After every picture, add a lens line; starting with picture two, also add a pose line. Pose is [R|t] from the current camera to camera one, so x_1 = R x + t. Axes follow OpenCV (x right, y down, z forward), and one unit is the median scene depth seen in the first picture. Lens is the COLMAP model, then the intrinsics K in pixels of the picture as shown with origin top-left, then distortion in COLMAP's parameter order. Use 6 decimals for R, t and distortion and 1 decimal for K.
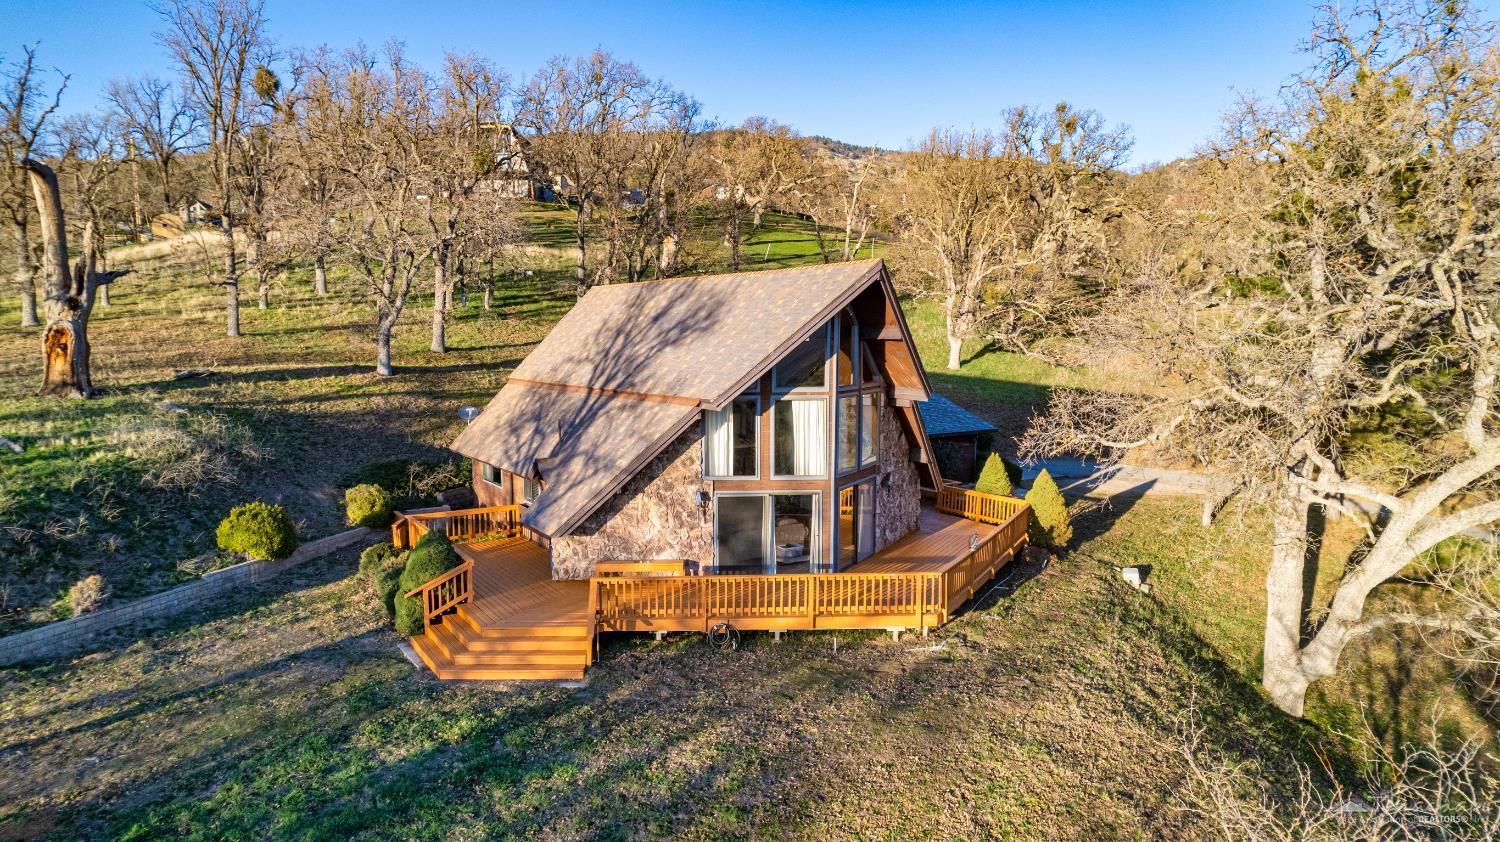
lens RADIAL K [[957.0, 0, 756.3], [0, 957.0, 436.0], [0, 0, 1]] dist [-0.068419, 0.068788]
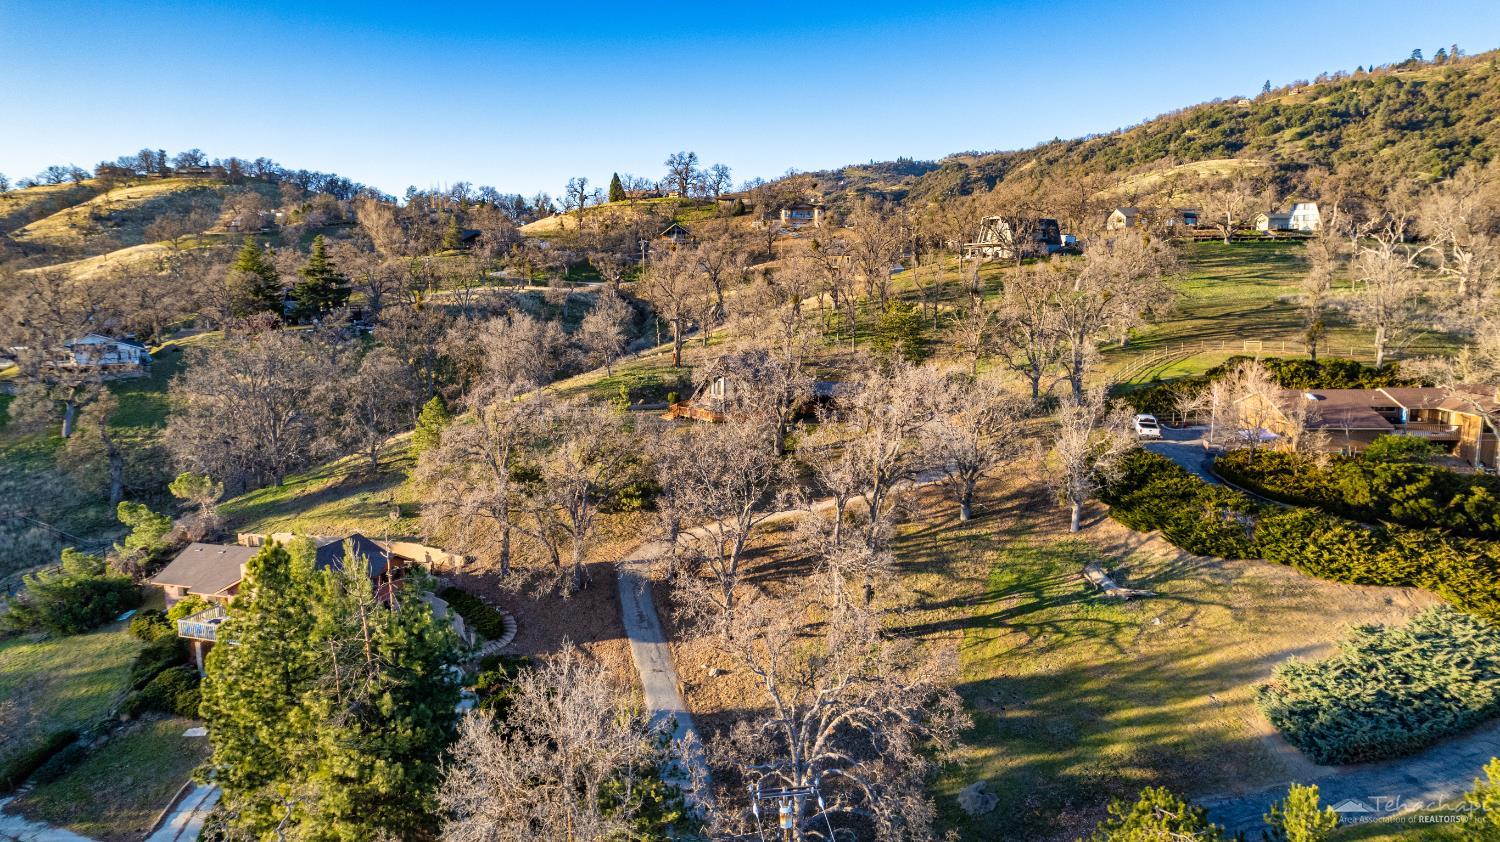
lens RADIAL K [[957.0, 0, 756.3], [0, 957.0, 436.0], [0, 0, 1]] dist [-0.068419, 0.068788]
pose [[0.581474, 0.124717, -0.803949, 4.261461], [-0.076967, 0.992181, 0.098250, -0.258044], [0.809916, 0.004747, 0.586527, -1.851013]]
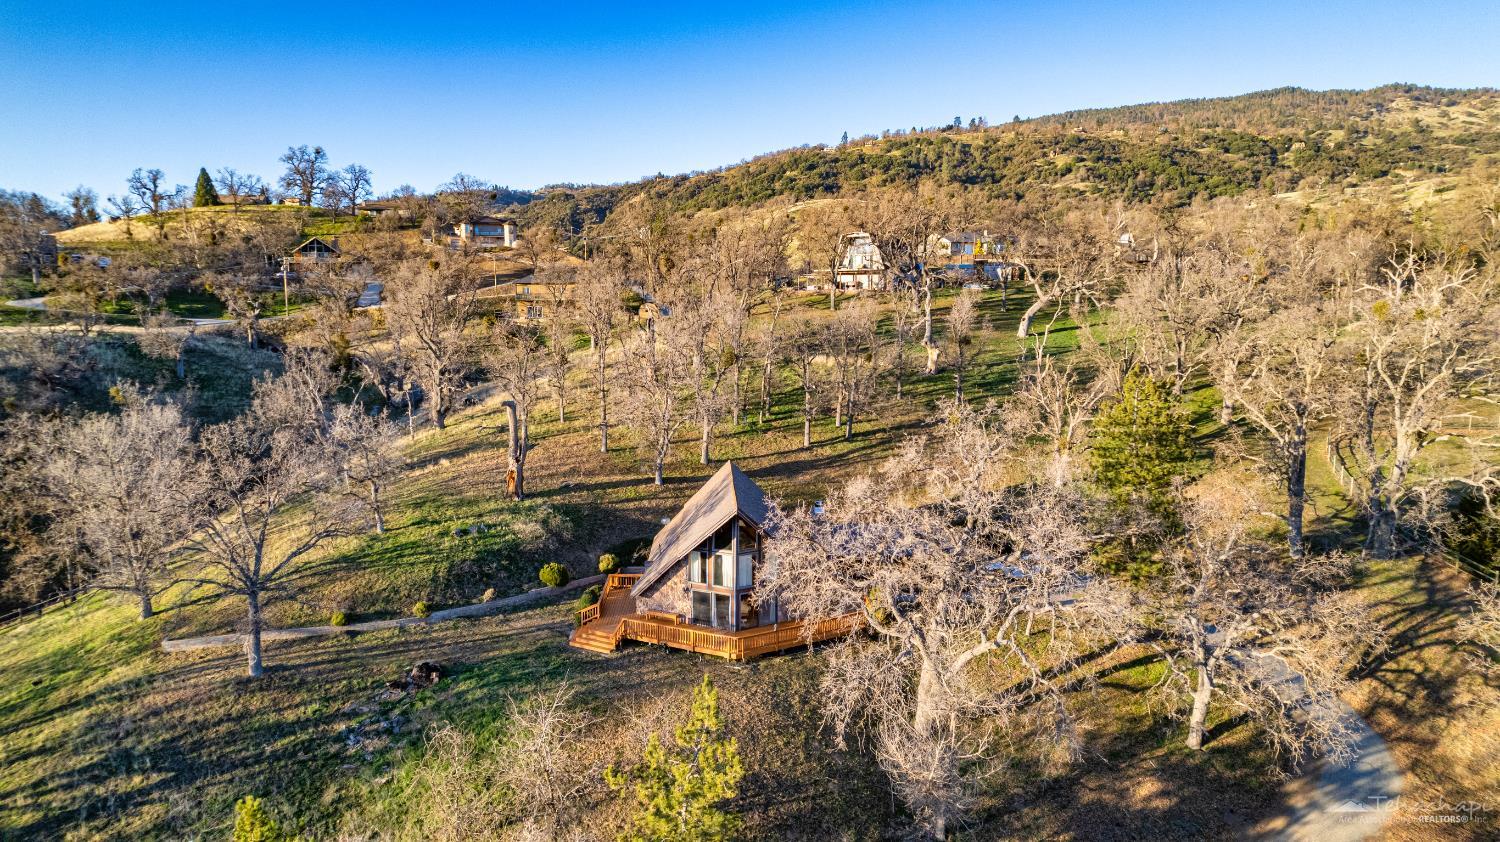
lens RADIAL K [[957.0, 0, 756.3], [0, 957.0, 436.0], [0, 0, 1]] dist [-0.068419, 0.068788]
pose [[0.860642, 0.064338, -0.505129, 1.223292], [-0.051820, 0.997902, 0.038811, -0.404537], [0.506566, -0.007226, 0.862171, -0.925090]]
